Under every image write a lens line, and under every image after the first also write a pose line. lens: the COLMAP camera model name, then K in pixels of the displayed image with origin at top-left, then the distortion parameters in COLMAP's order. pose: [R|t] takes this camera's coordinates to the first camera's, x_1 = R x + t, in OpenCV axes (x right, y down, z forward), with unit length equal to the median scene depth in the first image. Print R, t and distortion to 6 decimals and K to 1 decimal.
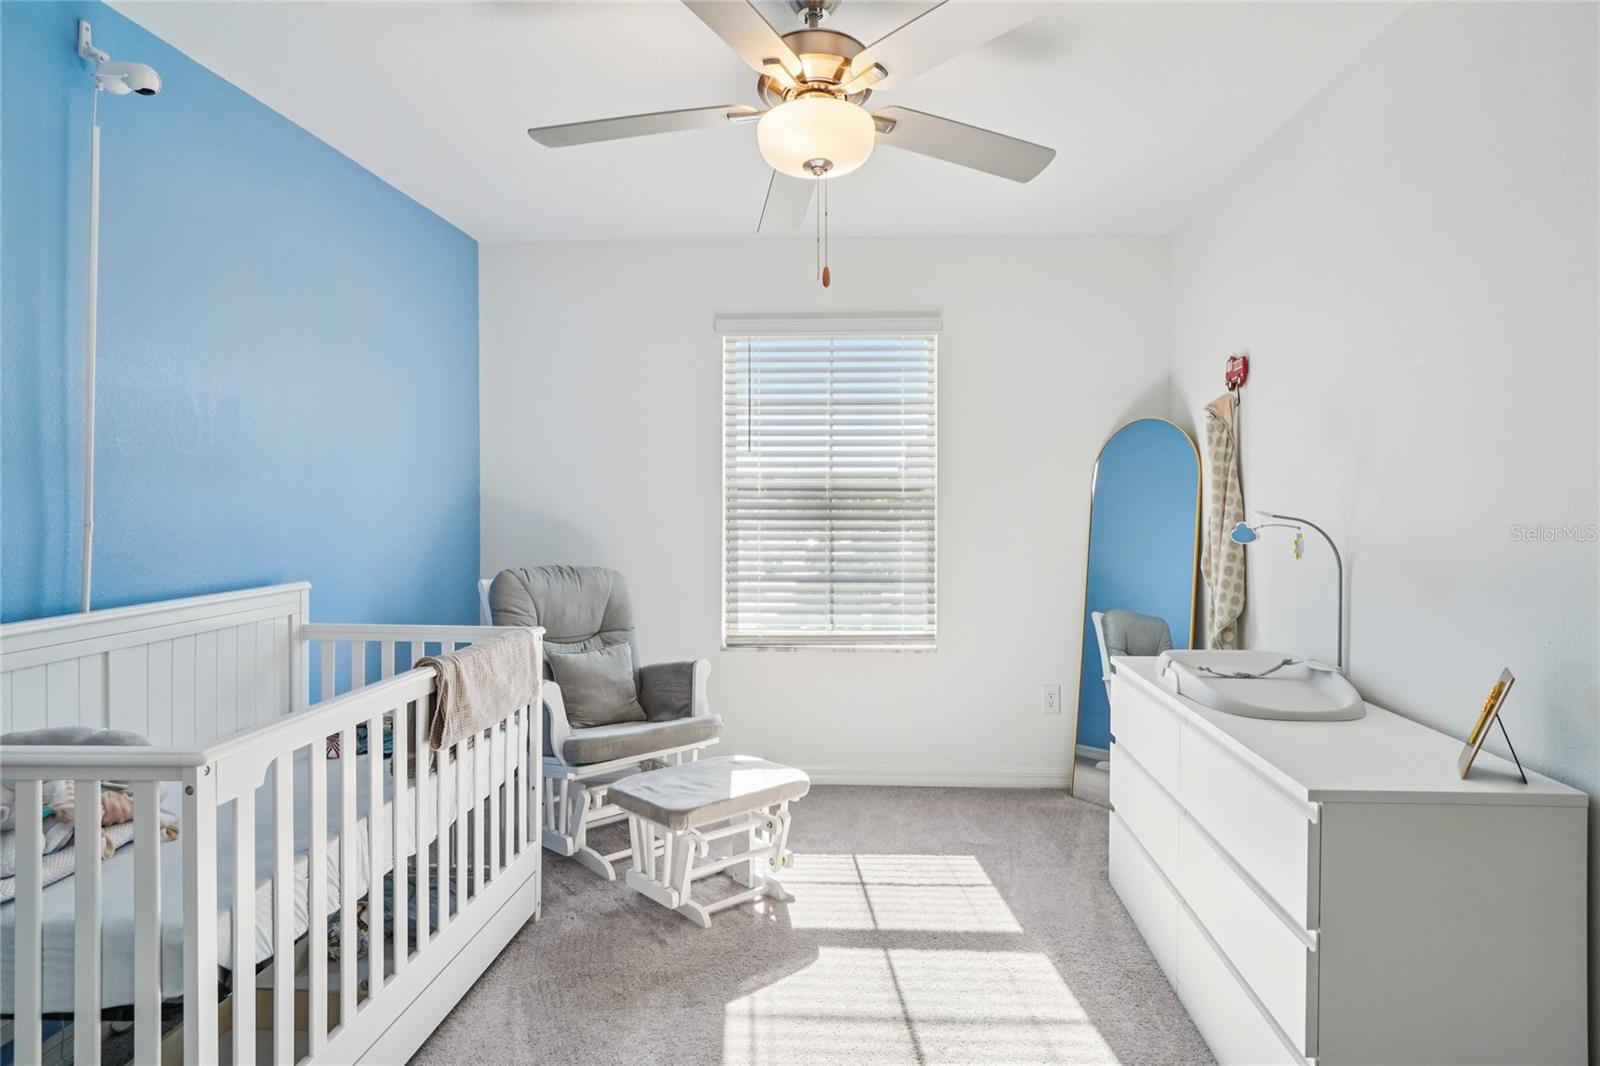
lens RADIAL K [[913.2, 0, 831.7], [0, 913.2, 499.9], [0, 0, 1]] dist [-0.007931, 0.000360]
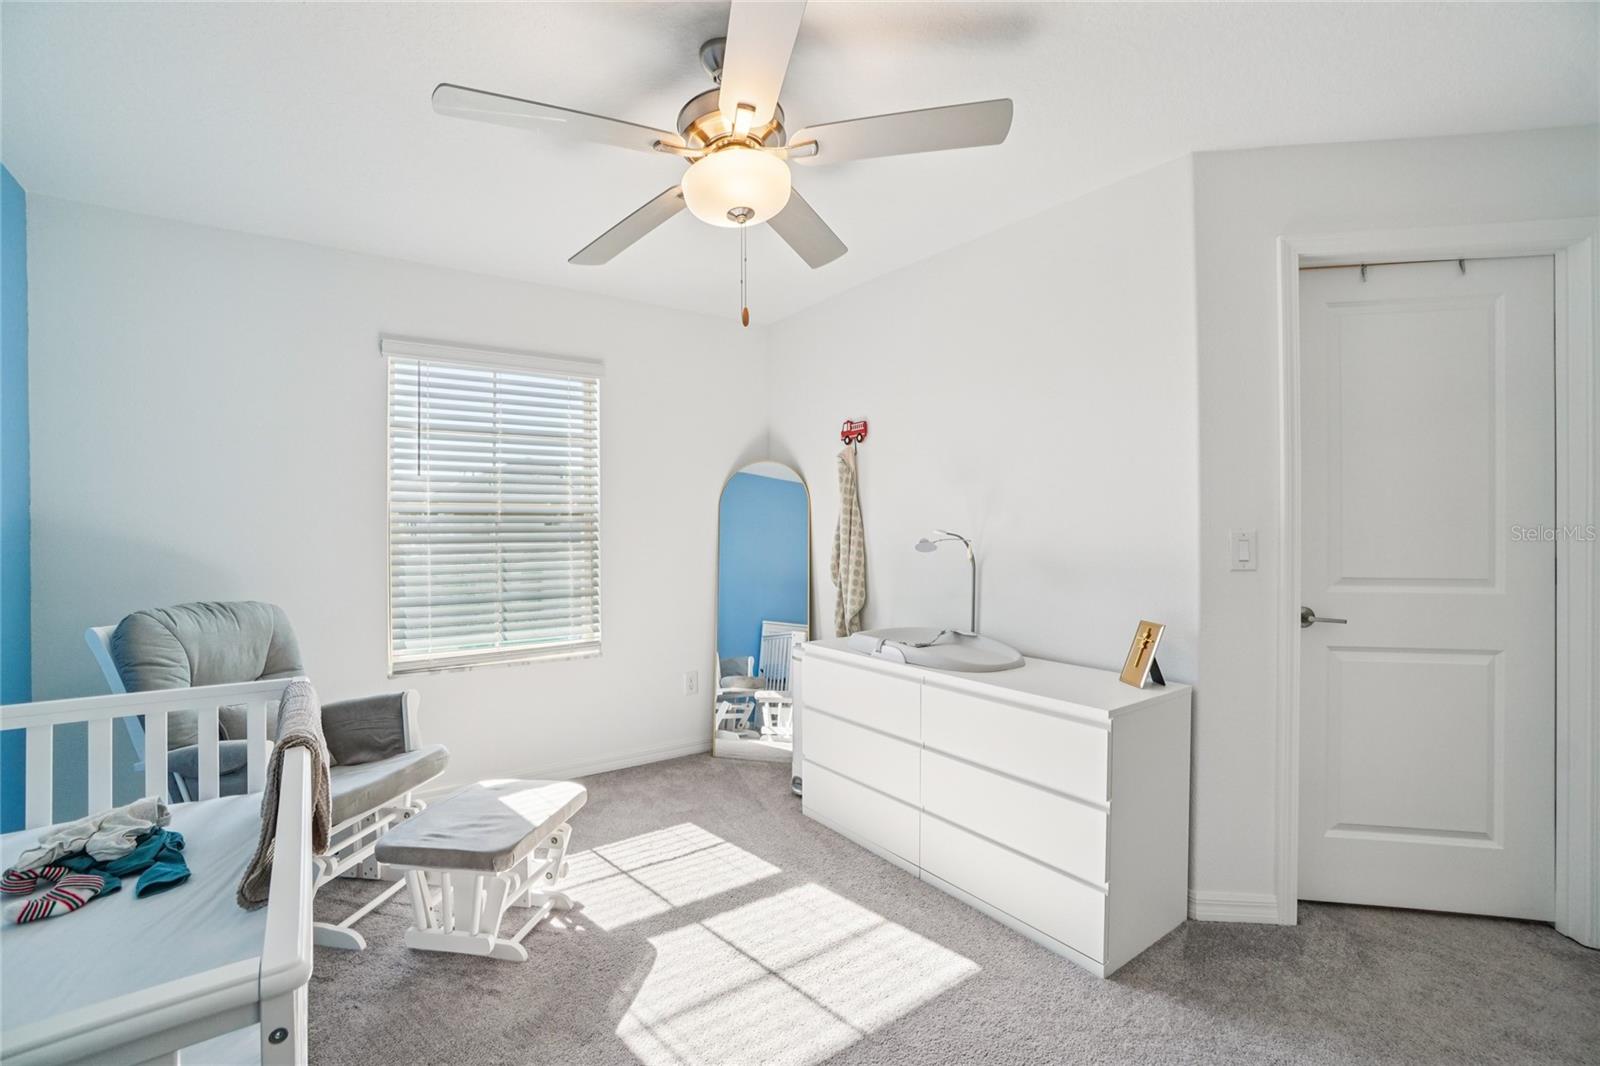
lens RADIAL K [[707.9, 0, 801.7], [0, 707.9, 520.0], [0, 0, 1]] dist [-0.048051, 0.015067]
pose [[0.794453, -0.000943, 0.607325, -0.286696], [0.004115, 0.999984, -0.003829, 0.000335], [-0.607312, 0.005541, 0.794444, 0.184939]]
